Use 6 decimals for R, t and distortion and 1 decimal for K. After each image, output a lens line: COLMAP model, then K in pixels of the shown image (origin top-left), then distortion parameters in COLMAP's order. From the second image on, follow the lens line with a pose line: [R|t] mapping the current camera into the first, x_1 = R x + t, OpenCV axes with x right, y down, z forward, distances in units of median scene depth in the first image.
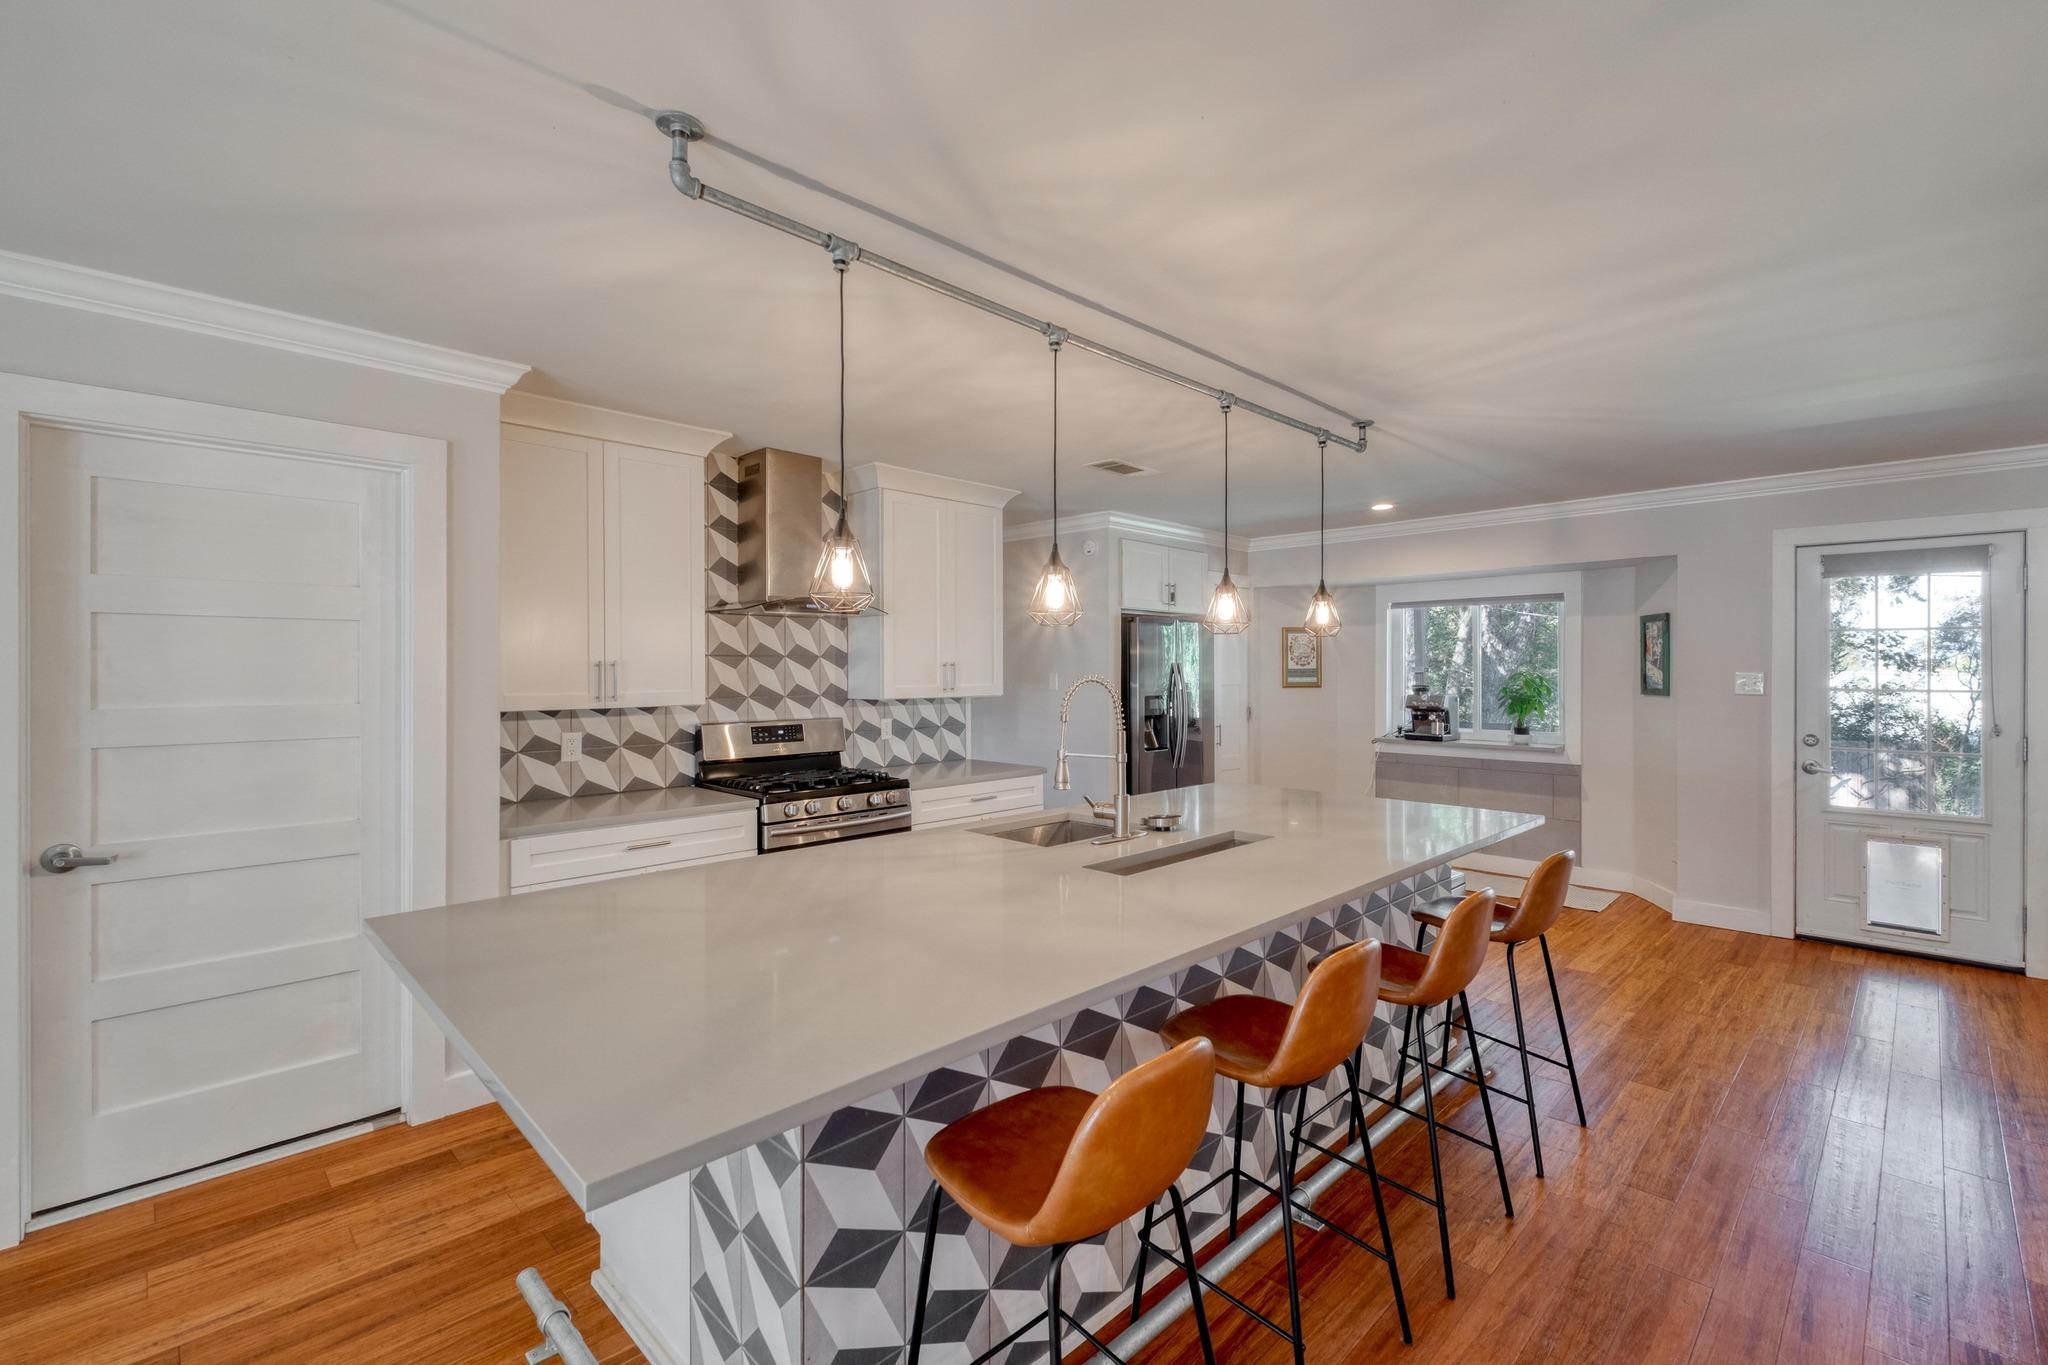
lens RADIAL K [[884.4, 0, 1021.5], [0, 884.4, 667.9], [0, 0, 1]] dist [-0.001017, -0.002610]
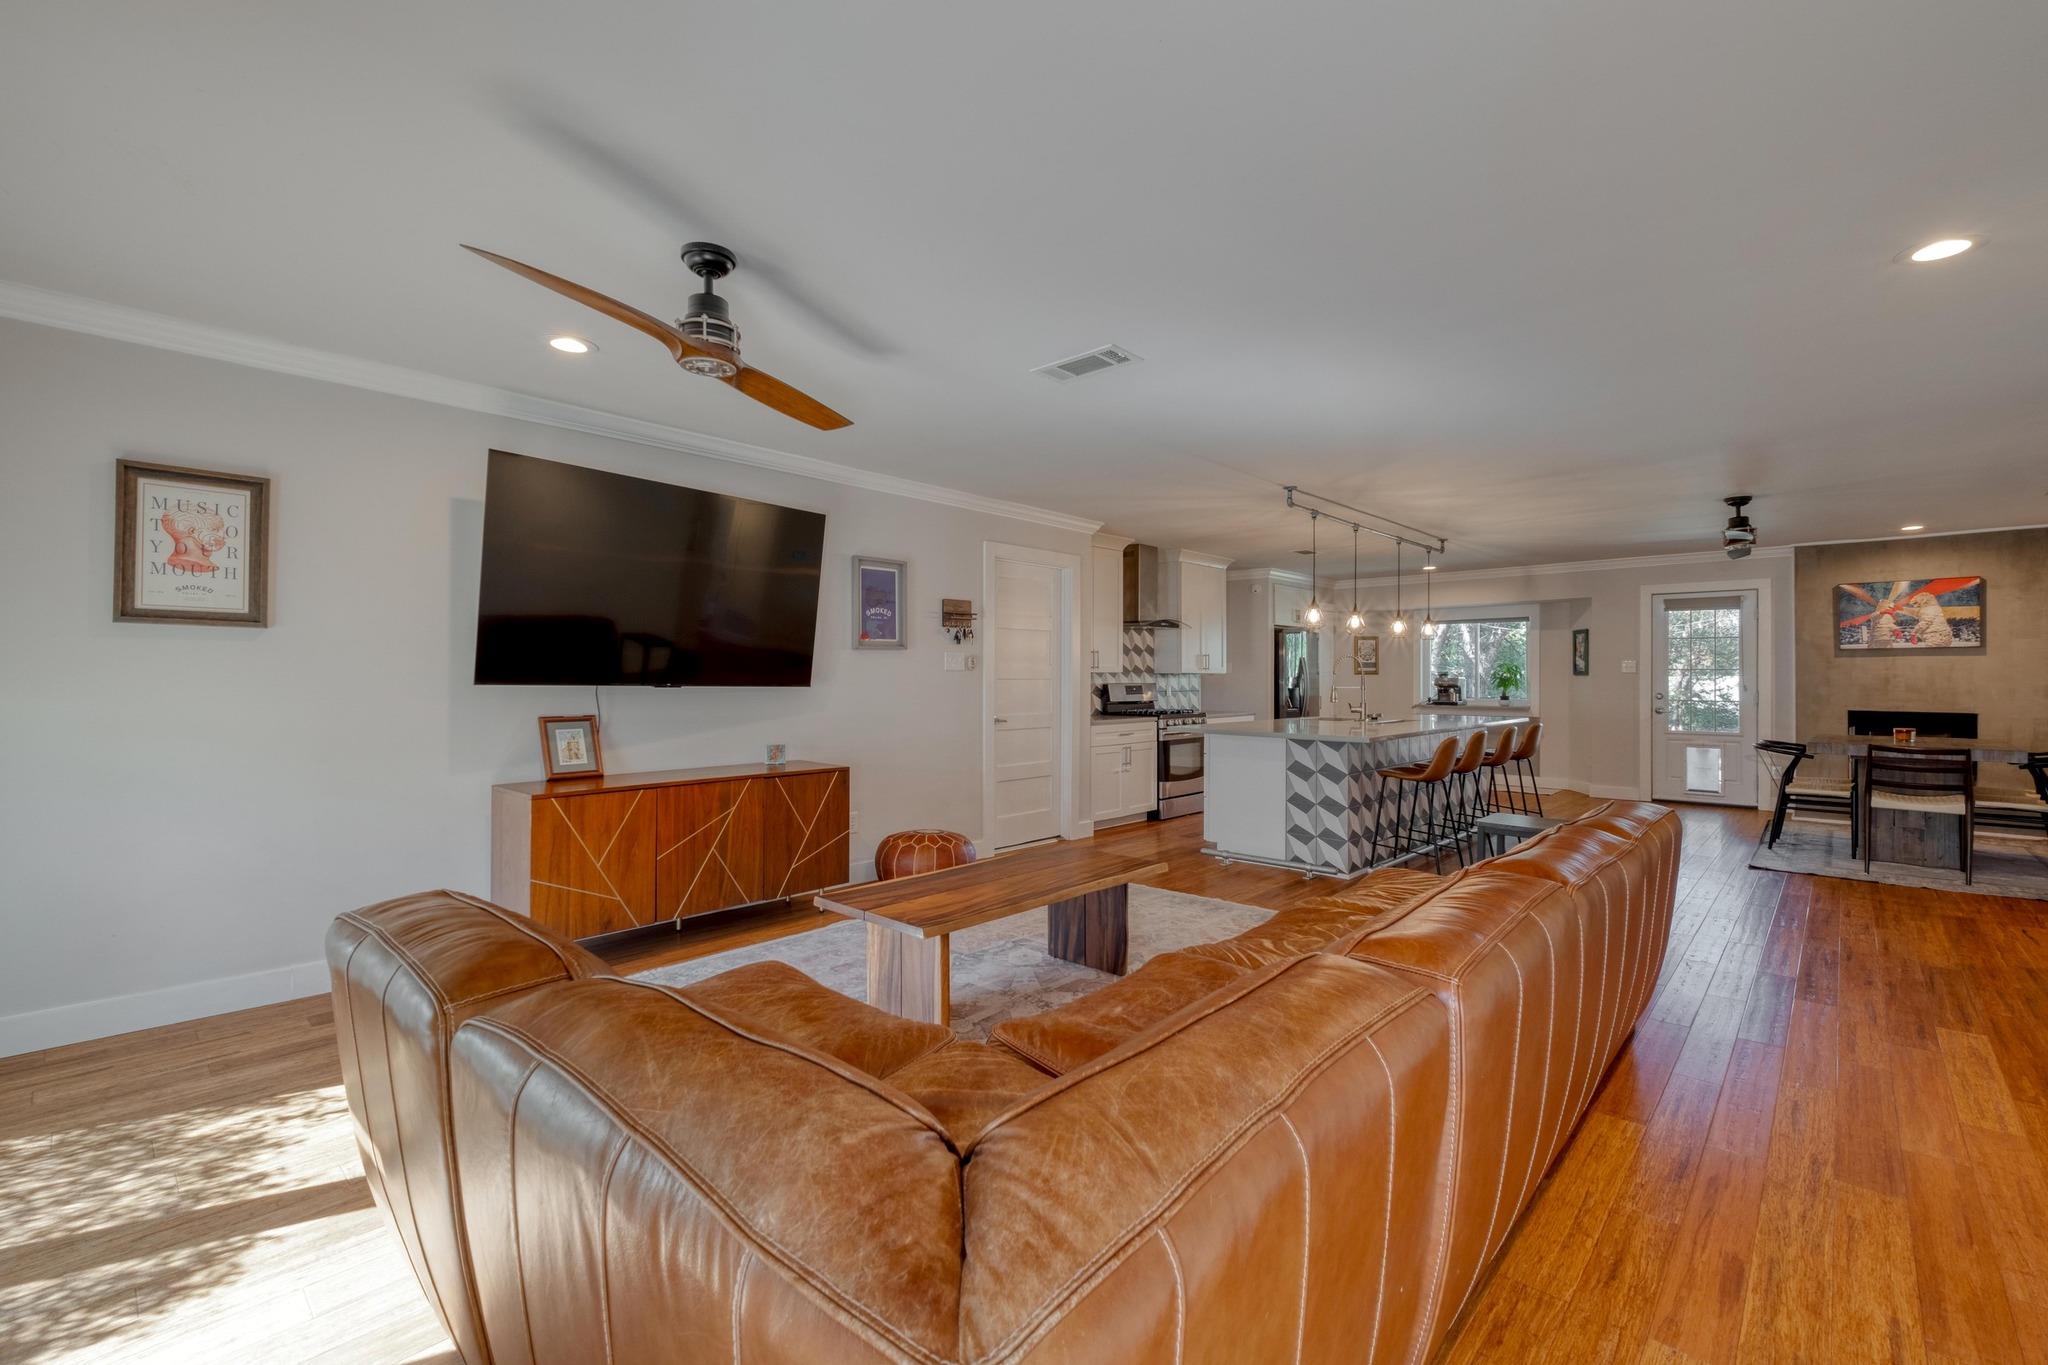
lens RADIAL K [[884.4, 0, 1015.5], [0, 884.4, 671.0], [0, 0, 1]] dist [-0.001017, -0.002610]
pose [[0.999222, 0.002876, 0.039340, -0.565128], [-0.002669, 0.999982, -0.005315, 0.040667], [-0.039355, 0.005206, 0.999212, -0.844839]]
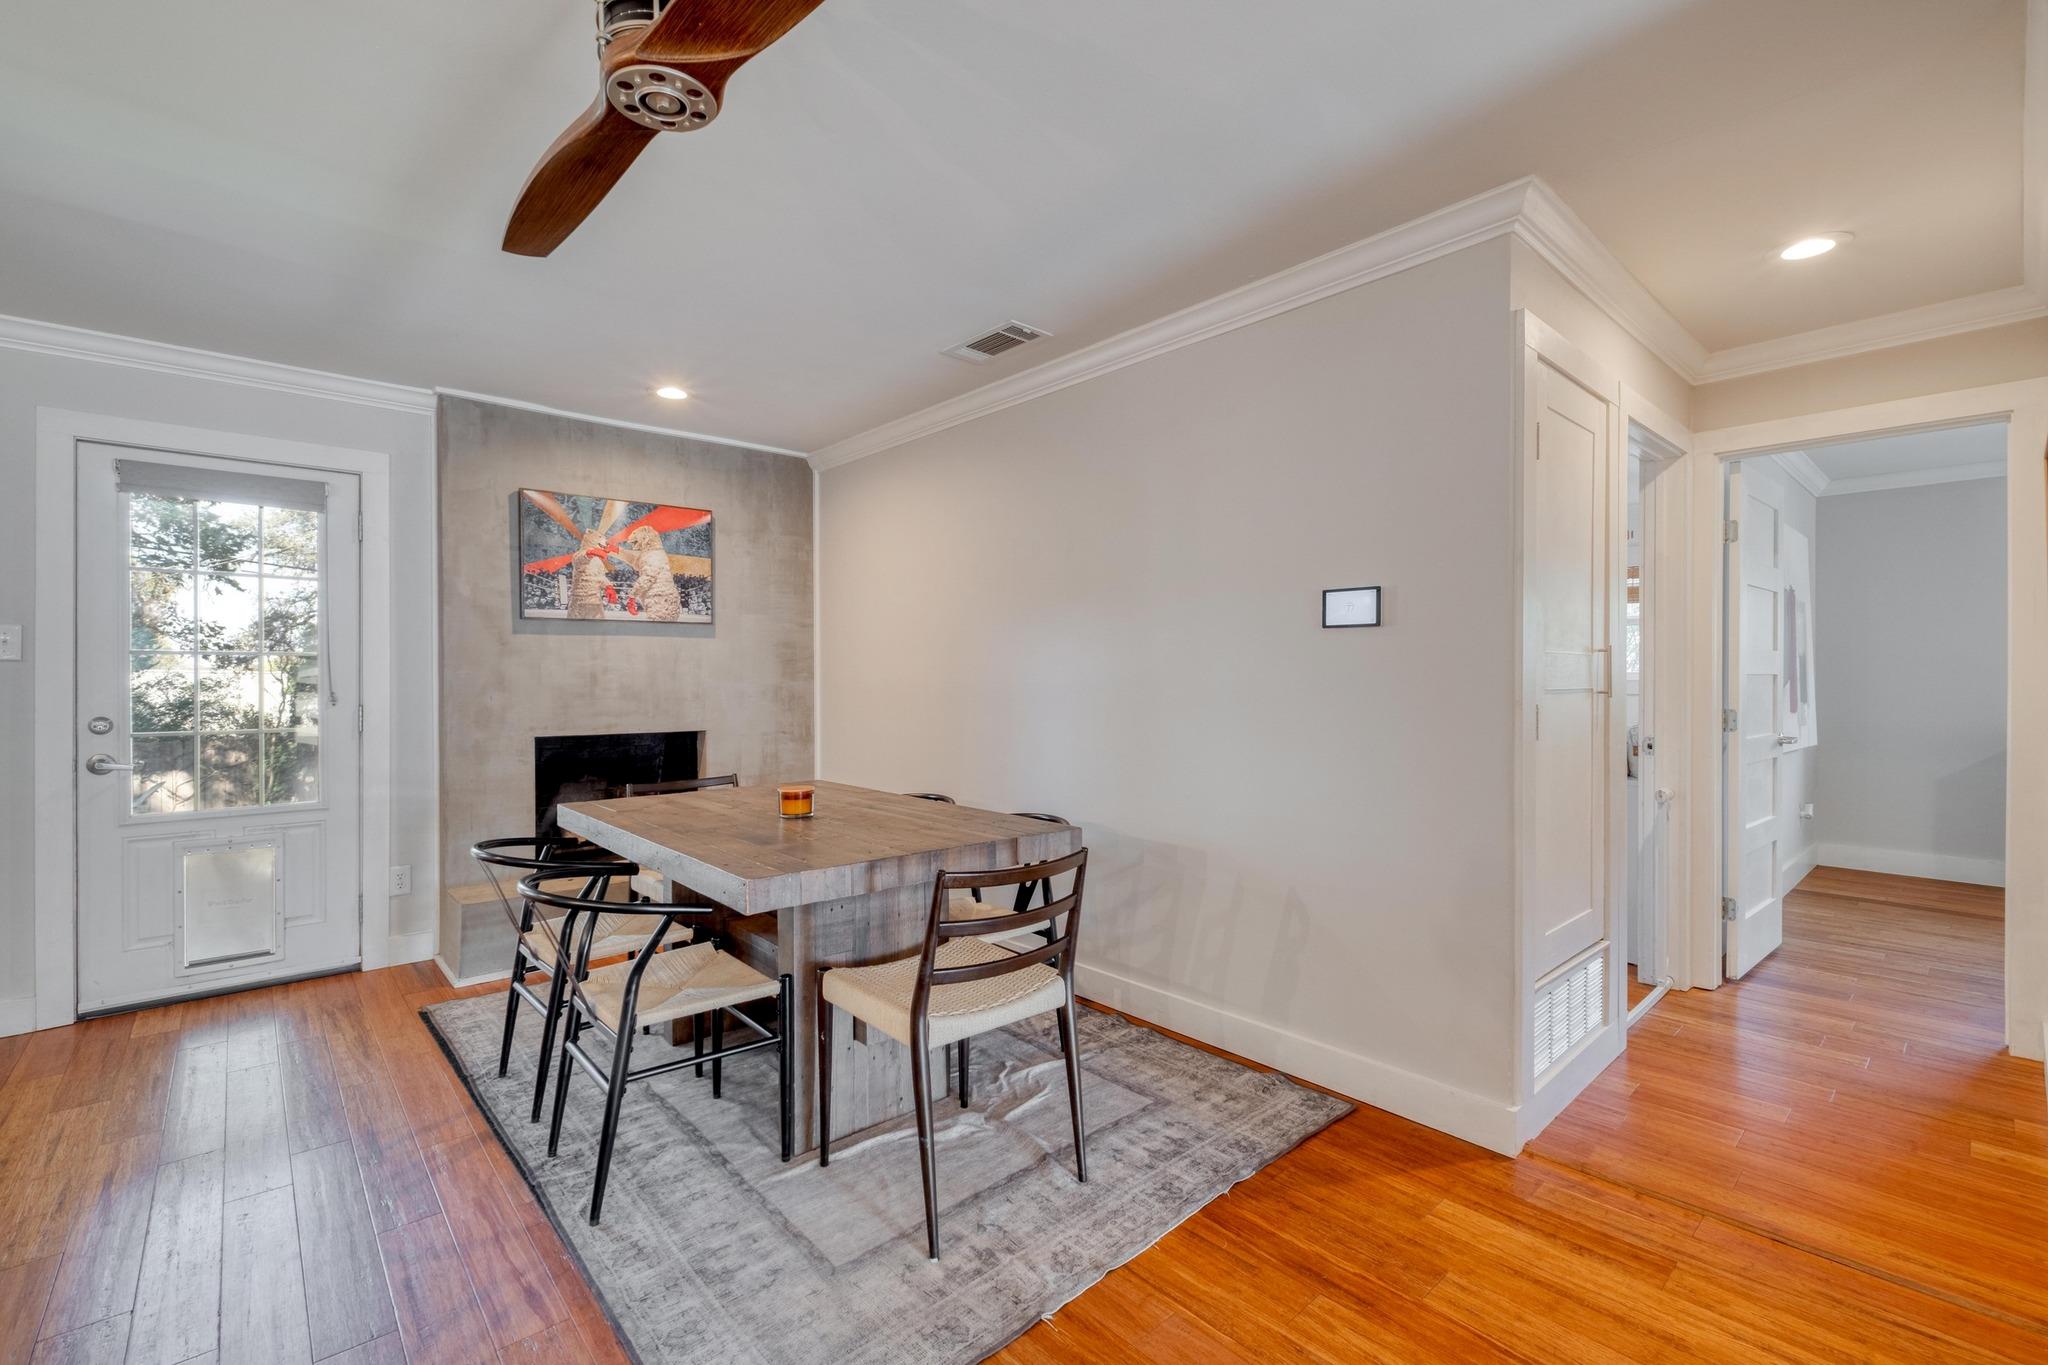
lens RADIAL K [[884.4, 0, 1032.6], [0, 884.4, 677.8], [0, 0, 1]] dist [-0.001017, -0.002610]
pose [[0.039325, -0.004248, 0.999217, 0.234830], [-0.003313, 0.999985, 0.004382, 0.039037], [-0.999221, -0.003483, 0.039310, 0.244144]]
